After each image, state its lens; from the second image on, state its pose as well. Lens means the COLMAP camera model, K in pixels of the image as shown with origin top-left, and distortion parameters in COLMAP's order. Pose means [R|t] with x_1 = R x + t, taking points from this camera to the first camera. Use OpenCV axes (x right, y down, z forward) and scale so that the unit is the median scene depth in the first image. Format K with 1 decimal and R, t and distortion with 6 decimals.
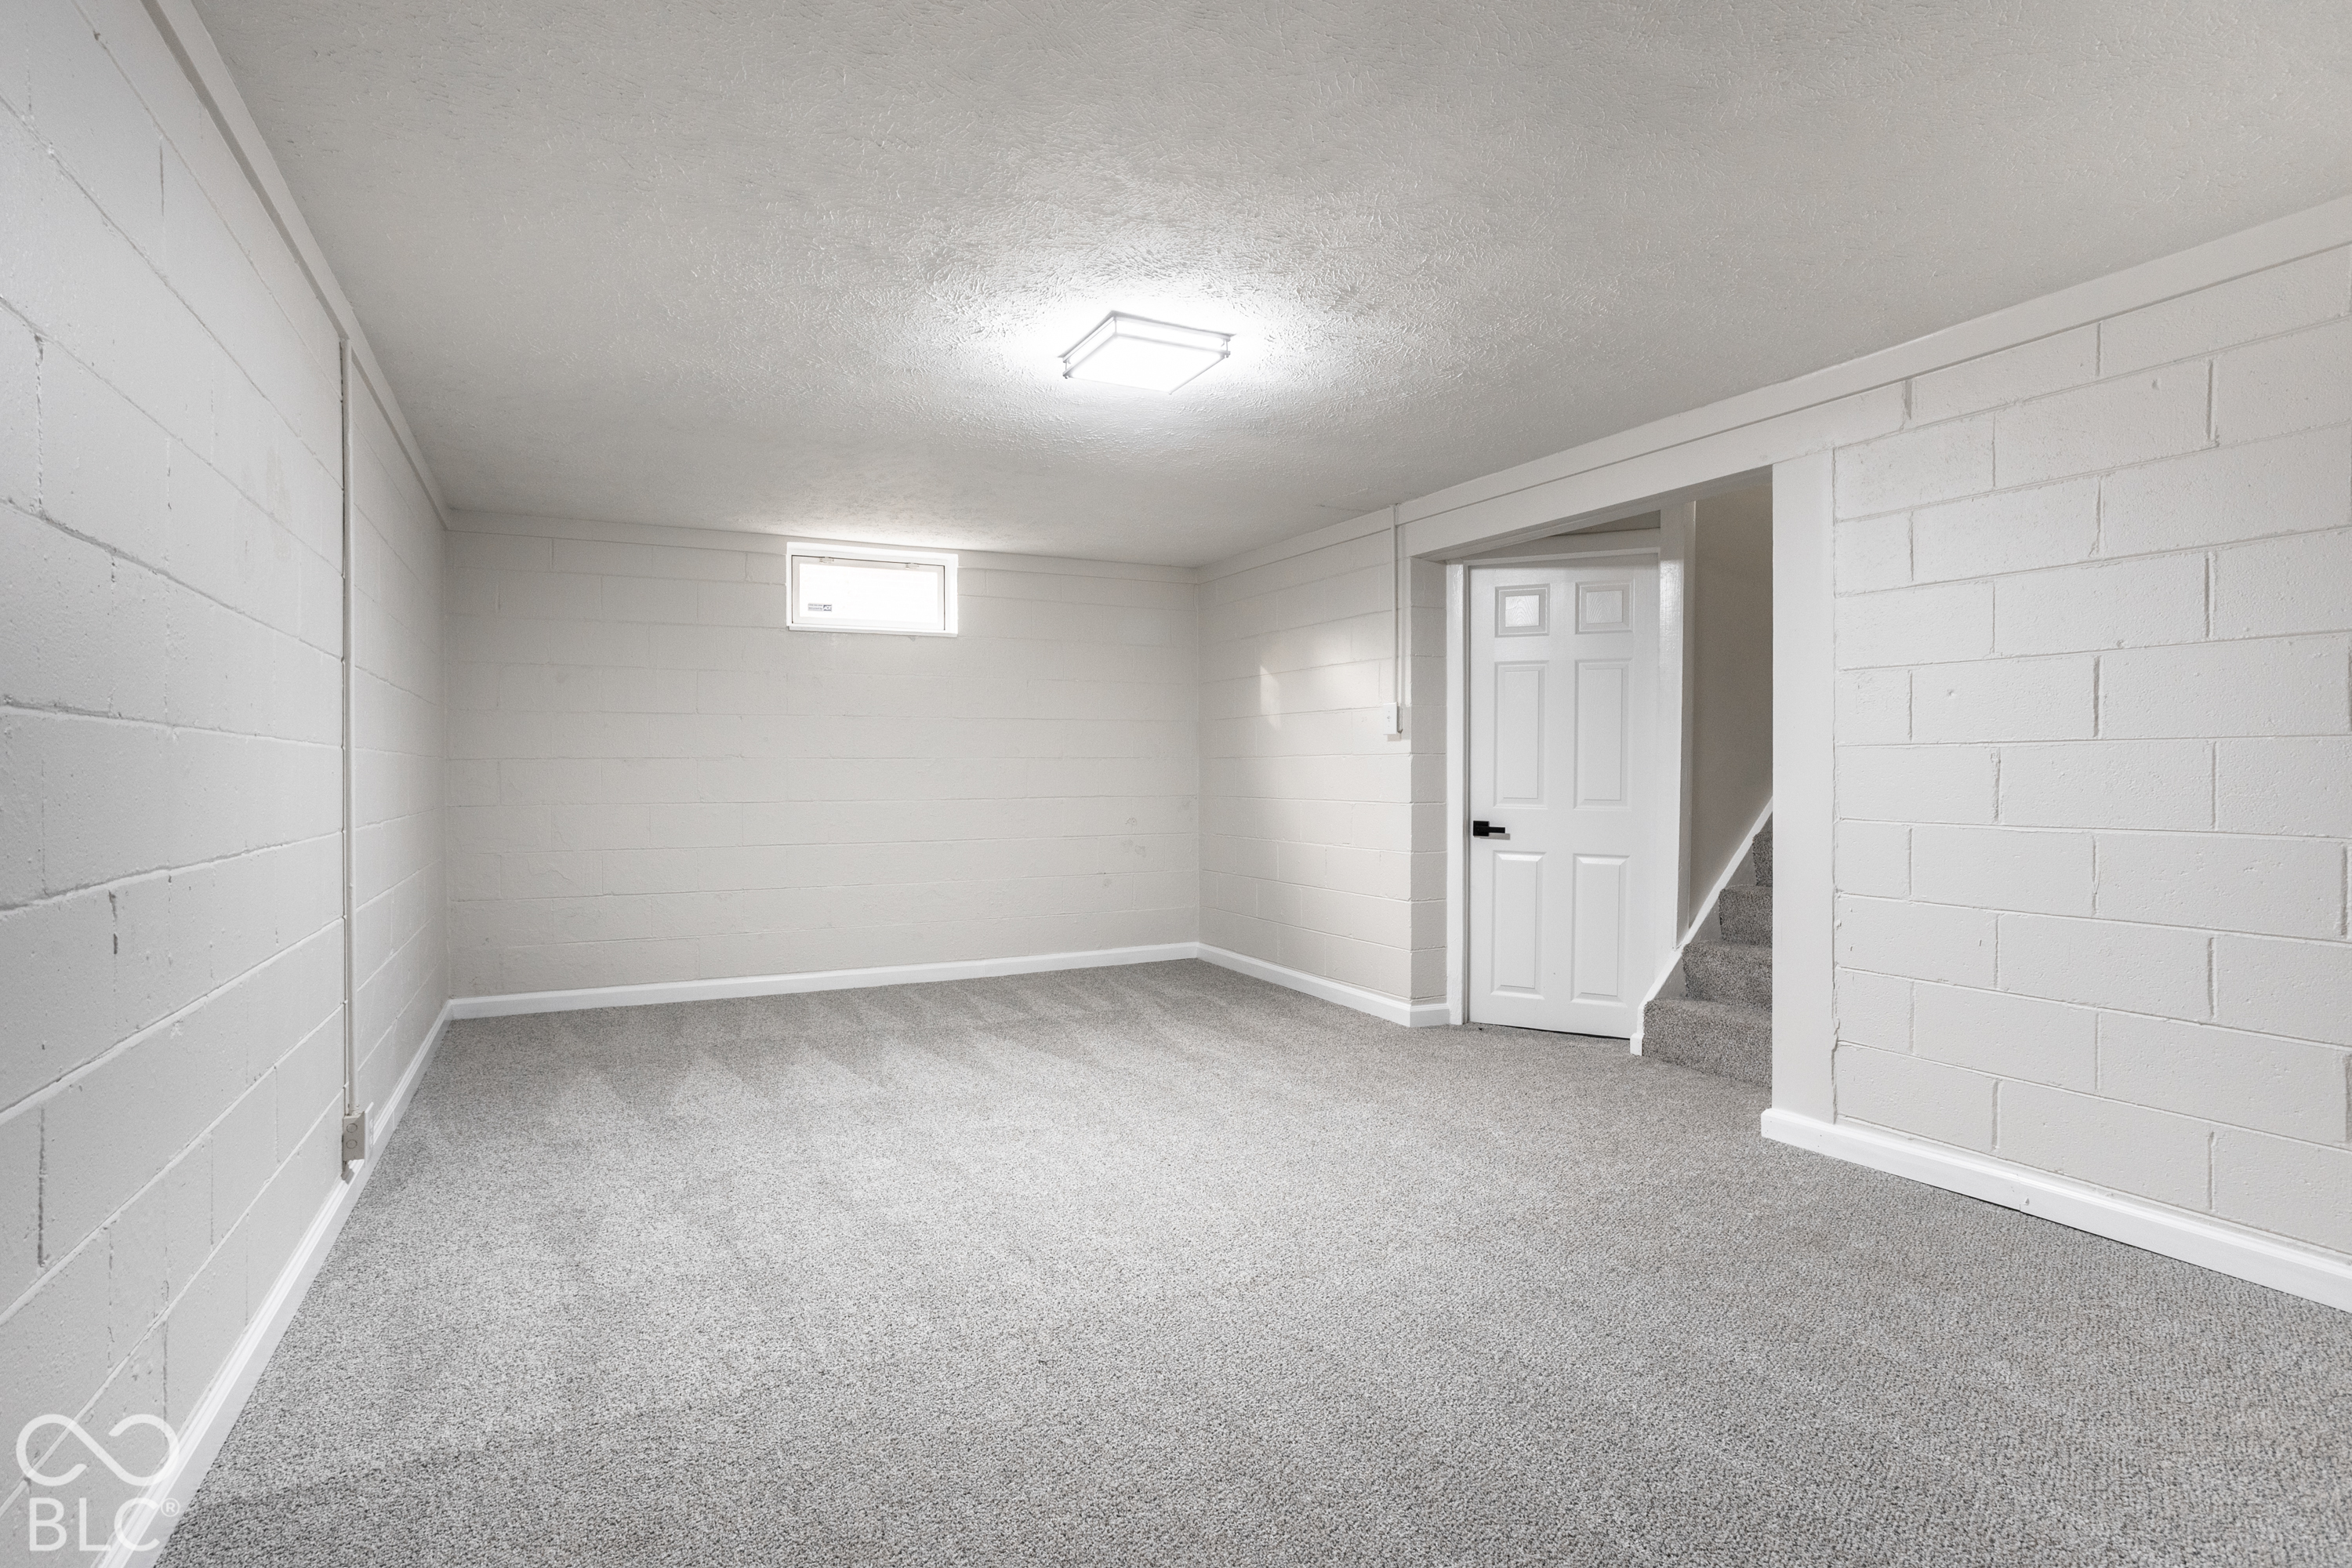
lens RADIAL K [[1188.4, 0, 1160.7], [0, 1188.4, 779.8], [0, 0, 1]] dist [-0.058540, 0.047035]
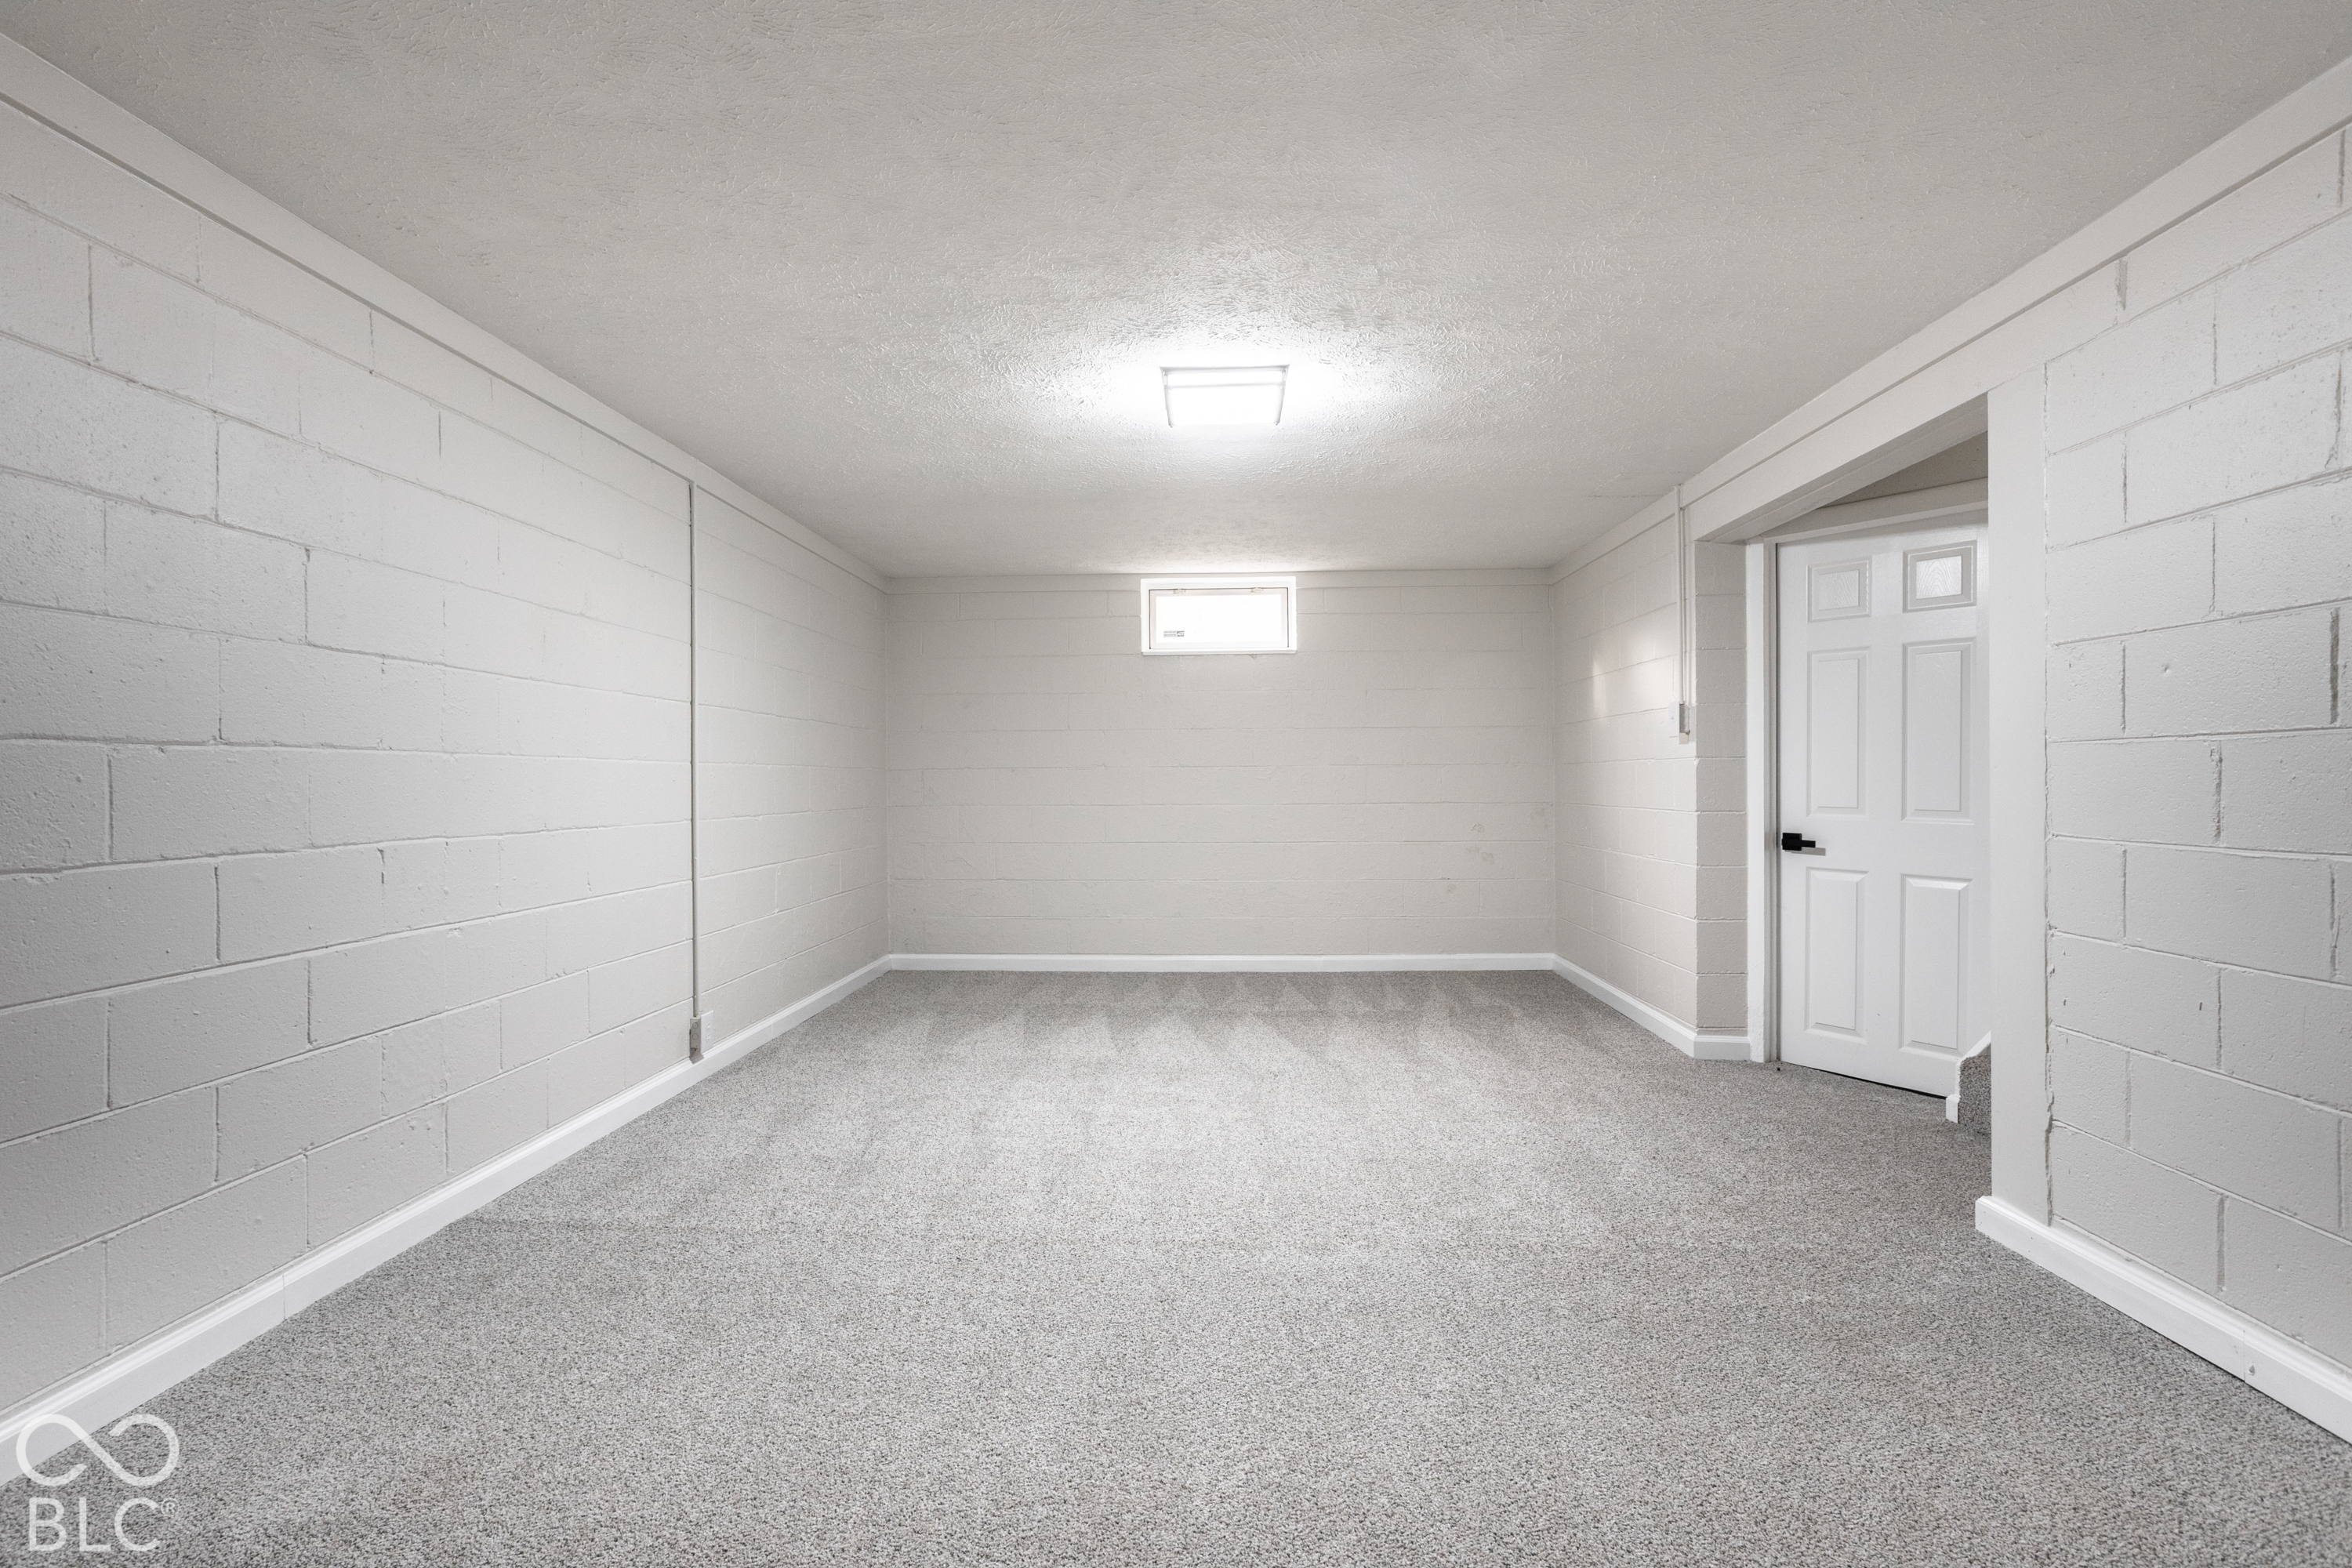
lens RADIAL K [[1166.4, 0, 1146.9], [0, 1166.4, 786.8], [0, 0, 1]] dist [-0.051200, 0.037407]
pose [[0.864405, 0.000464, -0.502796, 0.372349], [-0.000336, 1.000000, 0.000346, 0.000632], [0.502796, -0.000130, 0.864405, 0.029080]]
